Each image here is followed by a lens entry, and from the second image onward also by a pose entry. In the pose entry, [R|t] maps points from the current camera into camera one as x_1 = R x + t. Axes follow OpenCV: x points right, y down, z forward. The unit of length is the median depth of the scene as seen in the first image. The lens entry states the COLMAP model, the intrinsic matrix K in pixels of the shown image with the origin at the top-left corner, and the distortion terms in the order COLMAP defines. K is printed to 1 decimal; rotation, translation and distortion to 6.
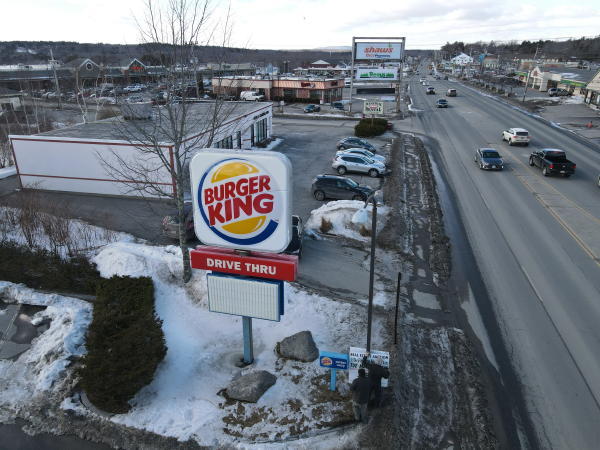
lens RADIAL K [[436.3, 0, 294.9], [0, 436.3, 225.5], [0, 0, 1]] dist [0.010027, 0.007685]
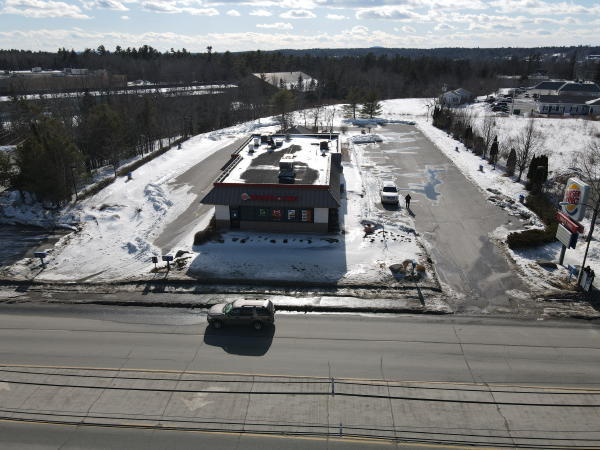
lens RADIAL K [[437.6, 0, 293.6], [0, 437.6, 224.2], [0, 0, 1]] dist [0.001924, 0.004875]
pose [[0.116793, 0.359474, -0.925818, 0.426566], [-0.360619, 0.883923, 0.297714, -0.019053], [0.925372, 0.299096, 0.232869, -0.229015]]
